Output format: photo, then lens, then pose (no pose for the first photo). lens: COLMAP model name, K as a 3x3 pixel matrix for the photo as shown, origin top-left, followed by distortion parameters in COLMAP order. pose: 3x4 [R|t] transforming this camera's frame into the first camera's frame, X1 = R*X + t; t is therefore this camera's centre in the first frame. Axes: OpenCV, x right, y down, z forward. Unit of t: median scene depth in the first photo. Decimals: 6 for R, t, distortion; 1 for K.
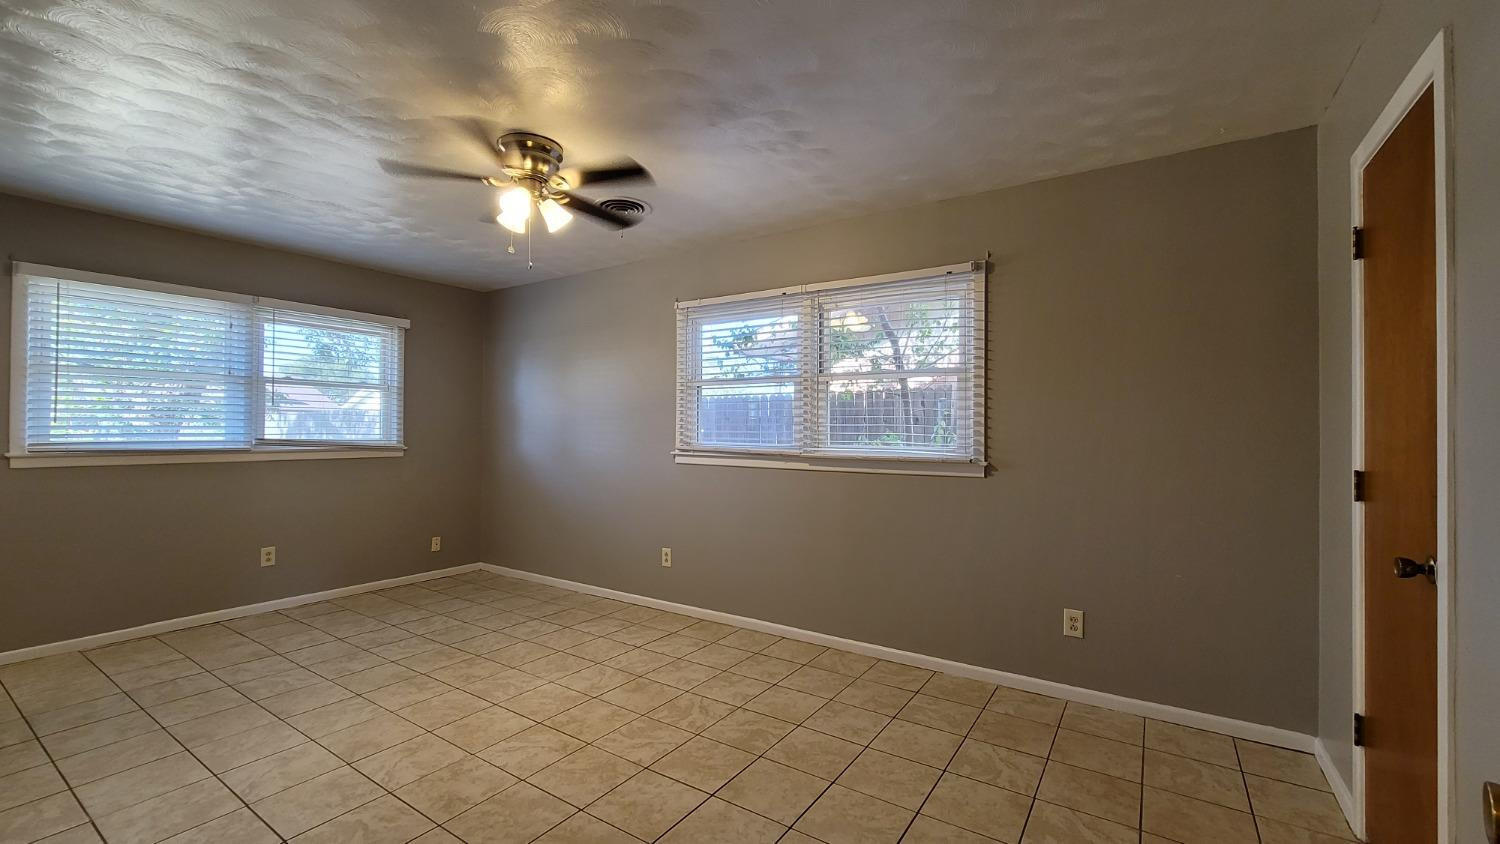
lens RADIAL K [[613.8, 0, 746.5], [0, 613.8, 429.1], [0, 0, 1]] dist [-0.006233, 0.002846]
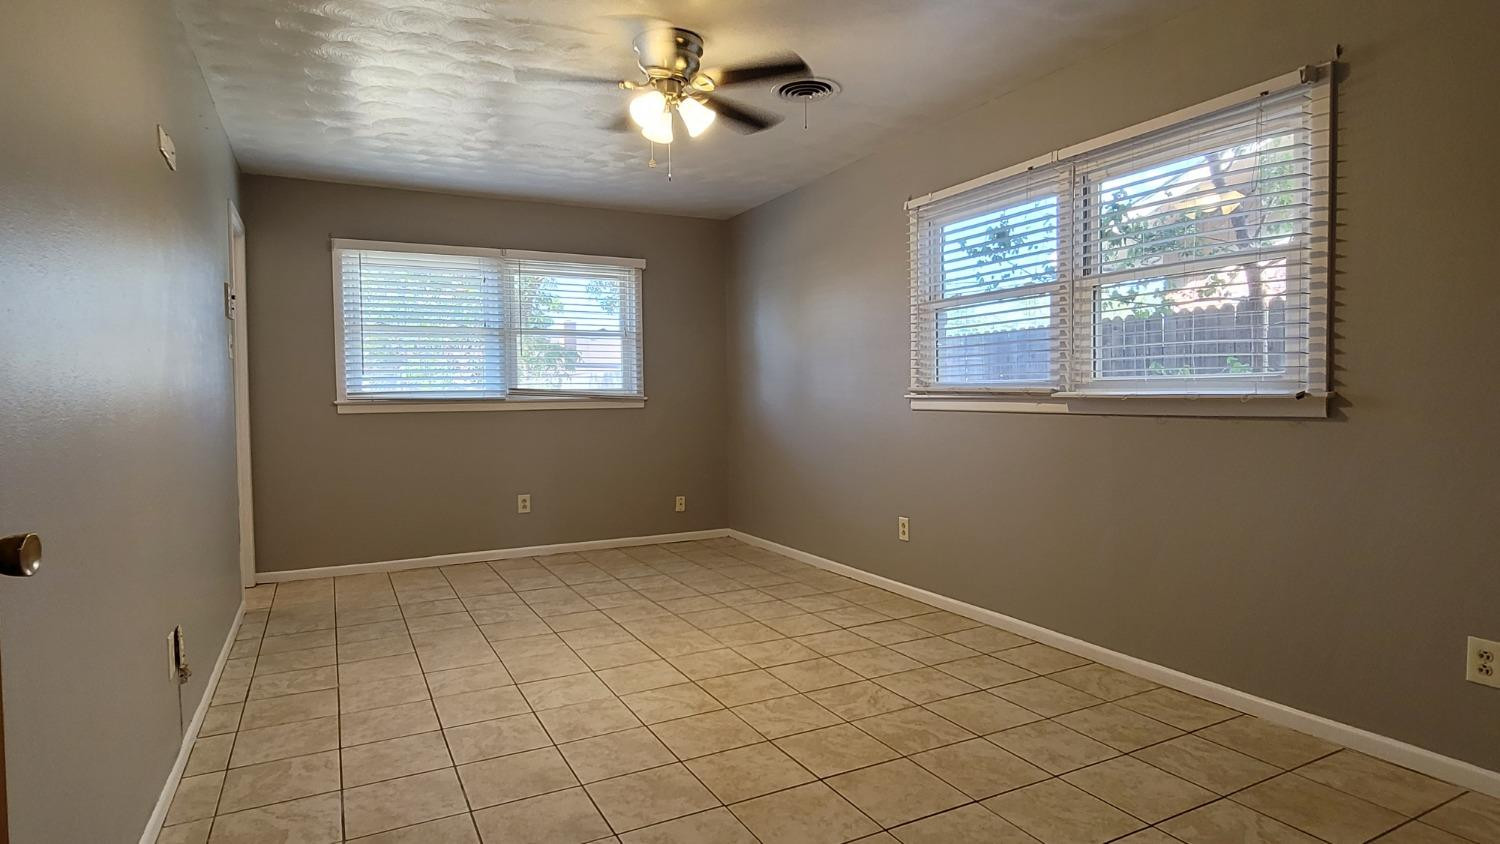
lens RADIAL K [[802.3, 0, 745.0], [0, 802.3, 427.5], [0, 0, 1]] dist [0.003317, 0.000867]
pose [[0.878638, 0.002504, -0.477482, 0.245084], [0.020235, 0.998893, 0.042474, 0.040666], [0.477059, -0.046981, 0.877614, 0.000936]]
